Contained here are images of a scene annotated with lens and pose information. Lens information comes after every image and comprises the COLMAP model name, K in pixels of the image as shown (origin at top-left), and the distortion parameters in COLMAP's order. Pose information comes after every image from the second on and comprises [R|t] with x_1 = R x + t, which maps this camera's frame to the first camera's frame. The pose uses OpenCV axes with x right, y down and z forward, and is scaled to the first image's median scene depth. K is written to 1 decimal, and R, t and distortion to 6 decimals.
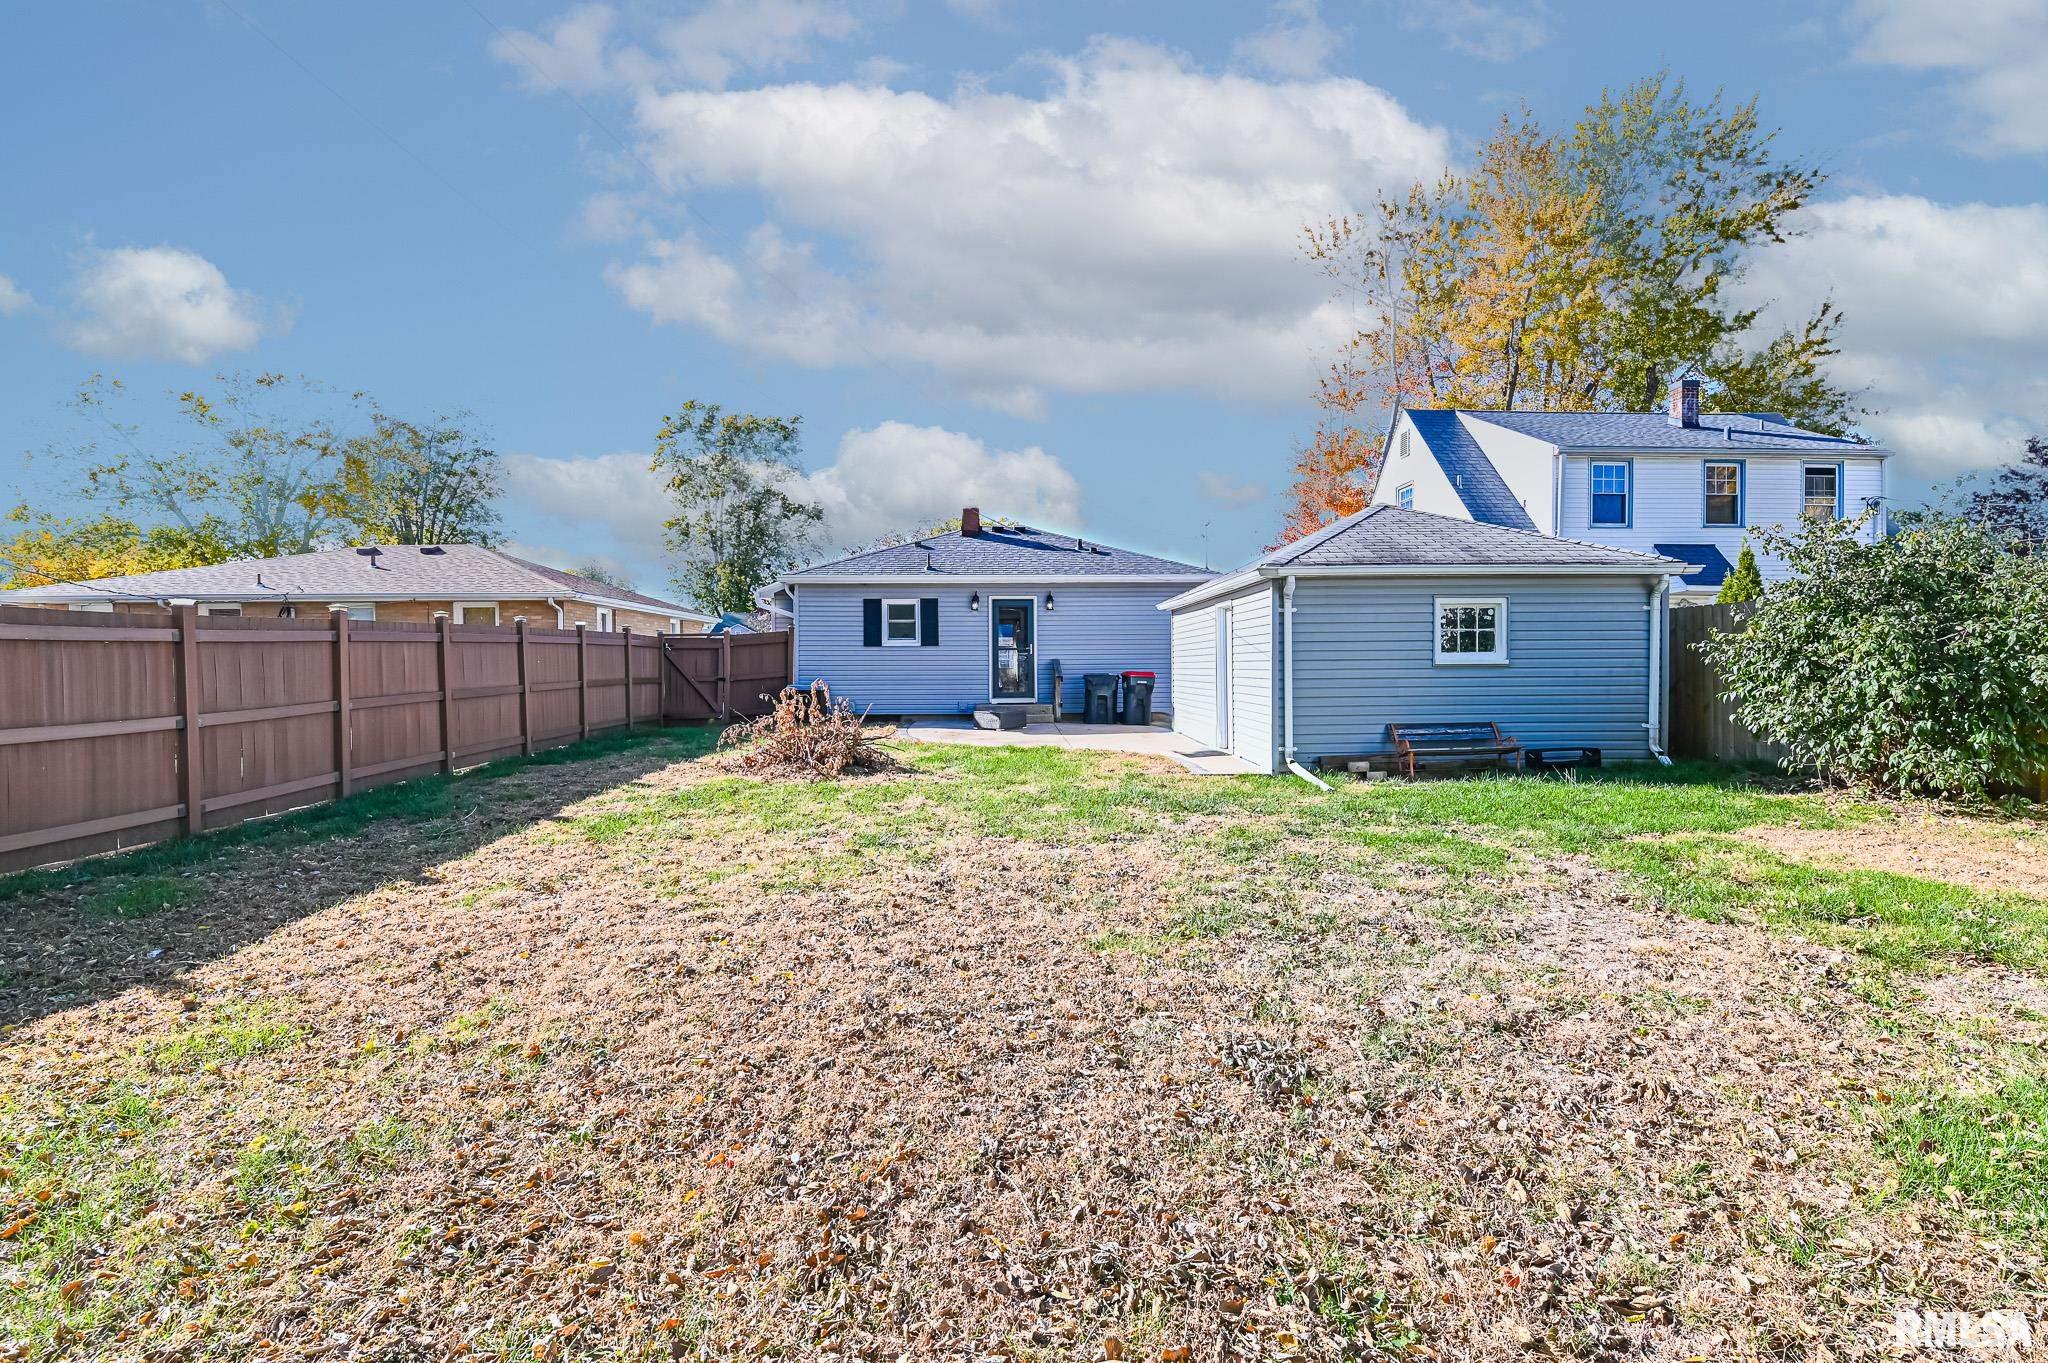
lens RADIAL K [[872.8, 0, 1024.0], [0, 872.8, 681.5], [0, 0, 1]] dist [0.000205, -0.012358]
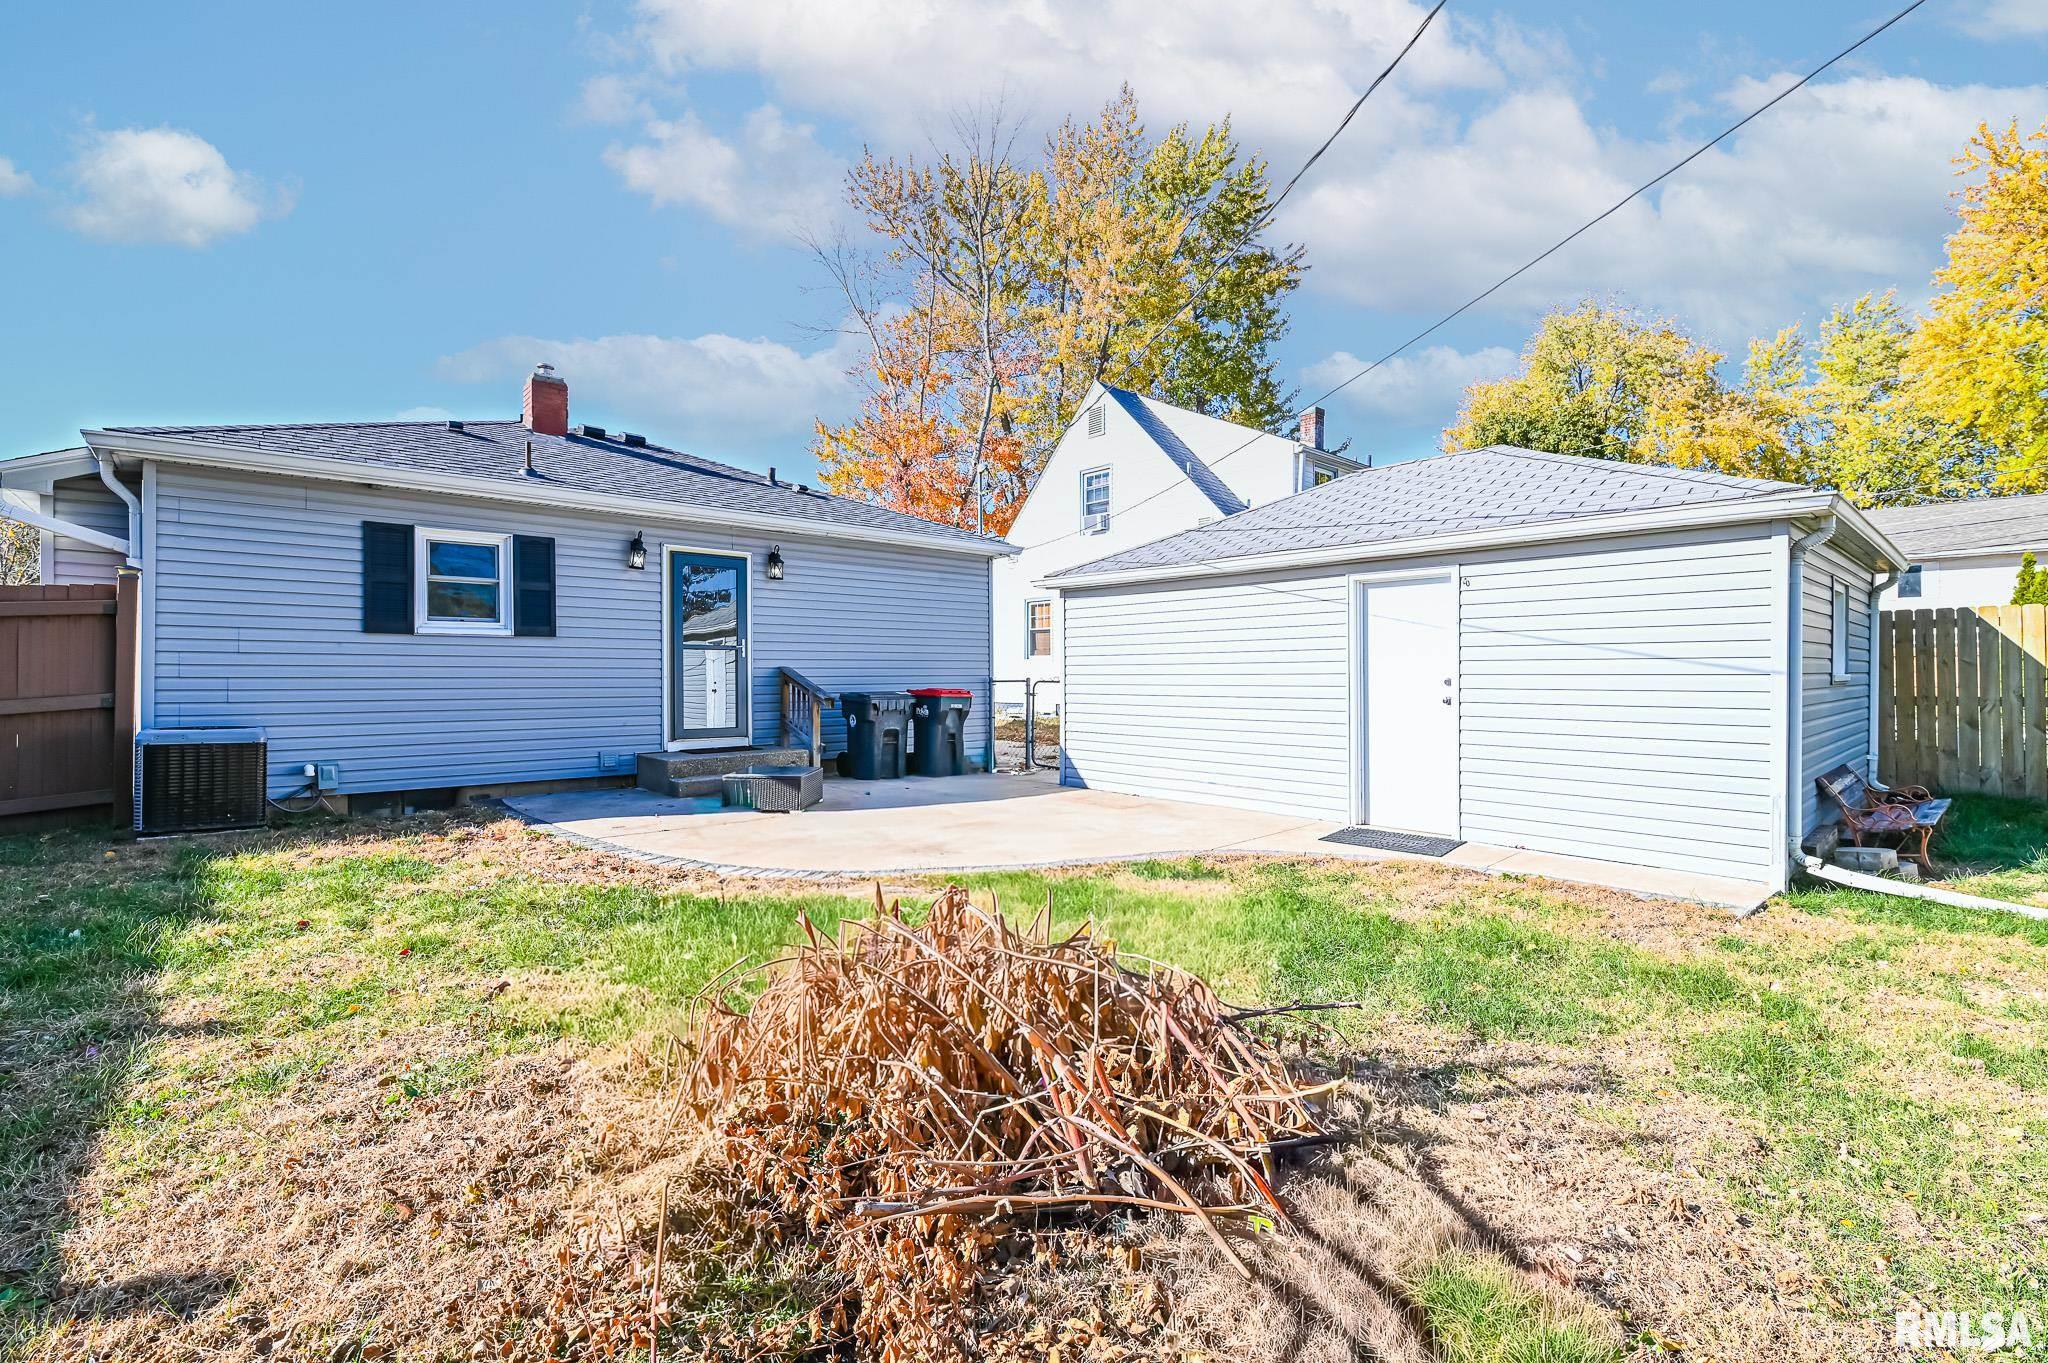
lens RADIAL K [[872.8, 0, 1024.0], [0, 872.8, 681.5], [0, 0, 1]] dist [0.000205, -0.012358]
pose [[0.756583, -0.002002, 0.653895, -0.216319], [0.008370, 0.999943, -0.006623, -0.011275], [-0.653844, 0.010484, 0.756557, 0.472262]]
